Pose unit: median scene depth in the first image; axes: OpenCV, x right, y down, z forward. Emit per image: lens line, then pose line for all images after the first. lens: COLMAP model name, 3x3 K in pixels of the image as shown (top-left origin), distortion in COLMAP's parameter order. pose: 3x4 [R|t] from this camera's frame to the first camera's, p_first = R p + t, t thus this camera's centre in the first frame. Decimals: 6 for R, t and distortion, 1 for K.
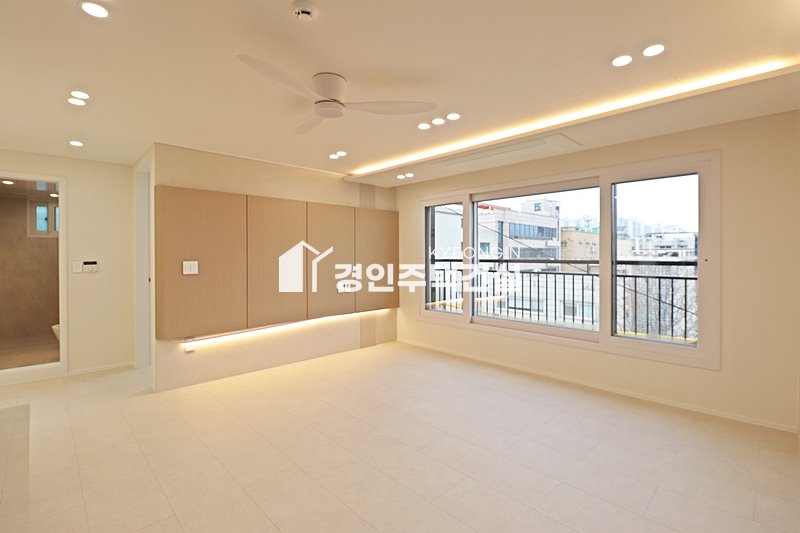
lens RADIAL K [[370.9, 0, 403.4], [0, 370.9, 259.8], [0, 0, 1]] dist [0.007189, -0.016743]
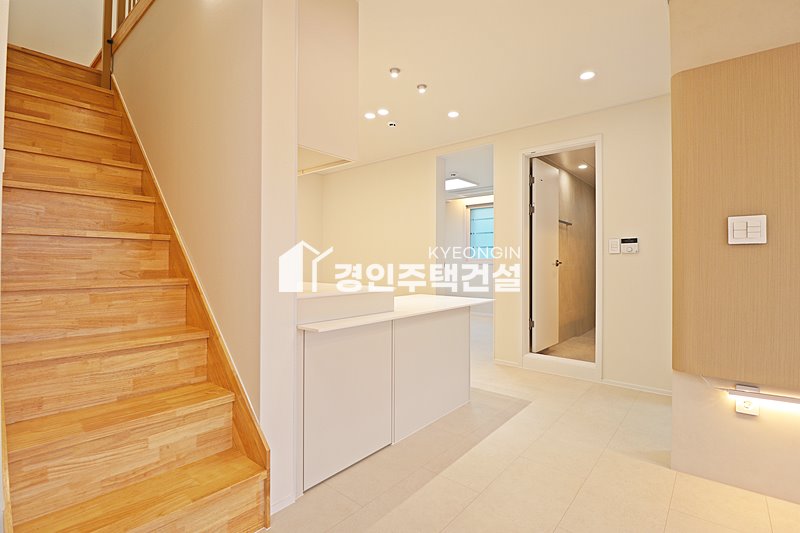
lens RADIAL K [[370.9, 0, 403.4], [0, 370.9, 259.8], [0, 0, 1]] dist [0.007189, -0.016743]
pose [[0.089191, -0.005852, -0.995997, -0.148624], [-0.011733, 0.999907, -0.006925, 0.058230], [0.995945, 0.012303, 0.089114, 0.488212]]
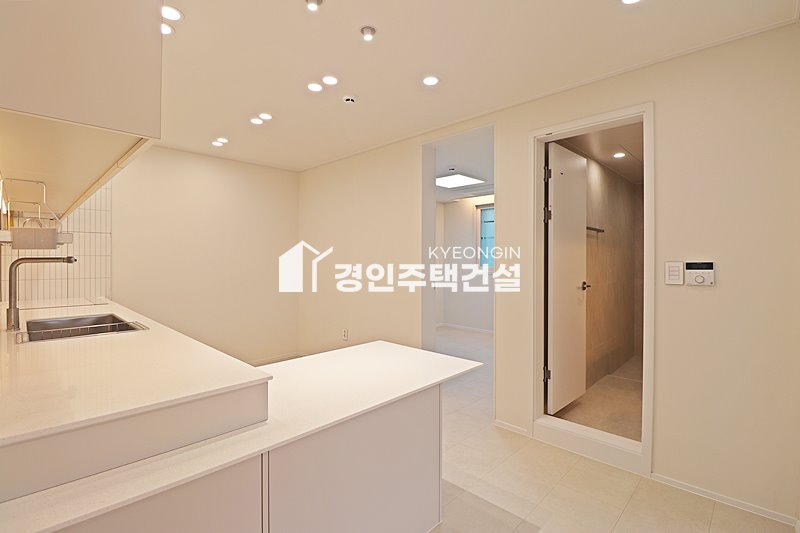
lens RADIAL K [[370.9, 0, 403.4], [0, 370.9, 259.8], [0, 0, 1]] dist [0.007189, -0.016743]
pose [[0.025777, 0.000800, -0.999667, -0.386184], [-0.011641, 0.999932, 0.000500, 0.005335], [0.999600, 0.011624, 0.025784, 0.614967]]
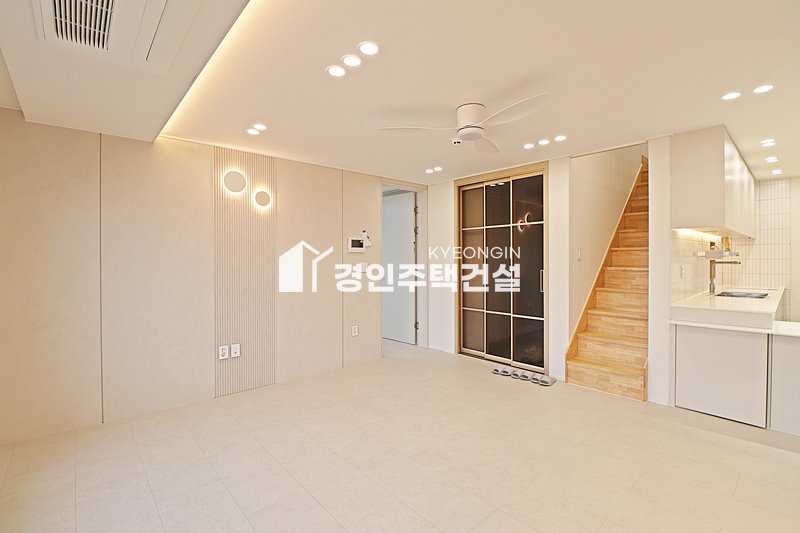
lens RADIAL K [[370.9, 0, 403.4], [0, 370.9, 259.8], [0, 0, 1]] dist [0.007189, -0.016743]
pose [[-0.998846, 0.004142, 0.047859, -0.021041], [0.004736, 0.999913, 0.012312, -0.013720], [-0.047804, 0.012525, -0.998778, 1.230579]]
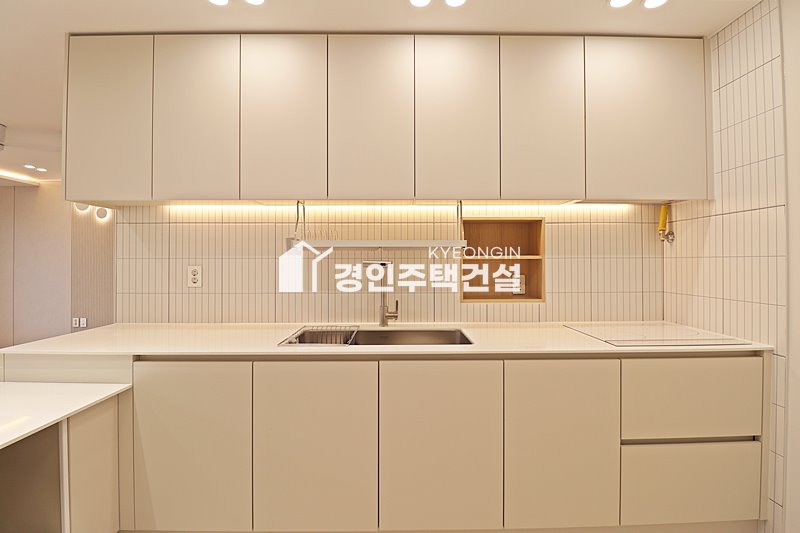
lens RADIAL K [[370.9, 0, 403.4], [0, 370.9, 259.8], [0, 0, 1]] dist [0.007189, -0.016743]
pose [[-0.718853, 0.008988, 0.695104, -1.217503], [0.012069, 0.999927, -0.000447, 0.013729], [-0.695058, 0.008068, -0.718909, 0.512288]]
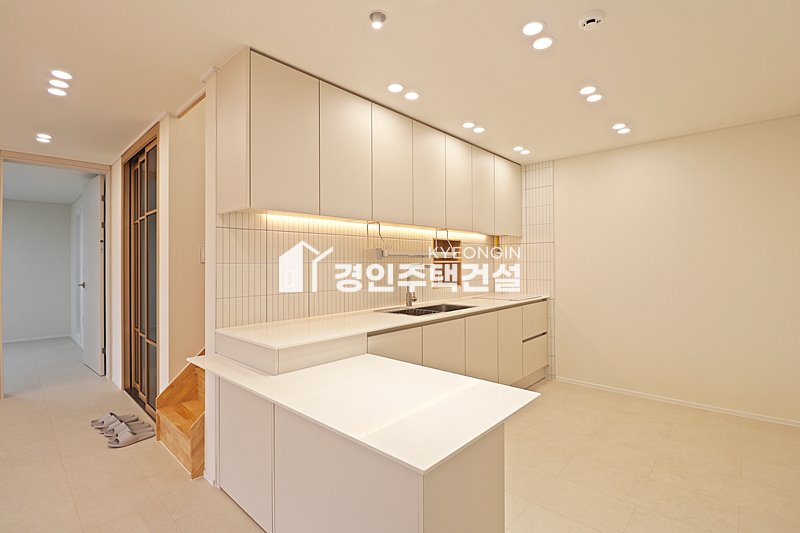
lens RADIAL K [[370.9, 0, 403.4], [0, 370.9, 259.8], [0, 0, 1]] dist [0.007189, -0.016743]
pose [[-0.998559, 0.014458, -0.051686, -0.784894], [0.014639, 0.999888, -0.003127, 0.007701], [0.051635, -0.003880, -0.998658, 0.954495]]
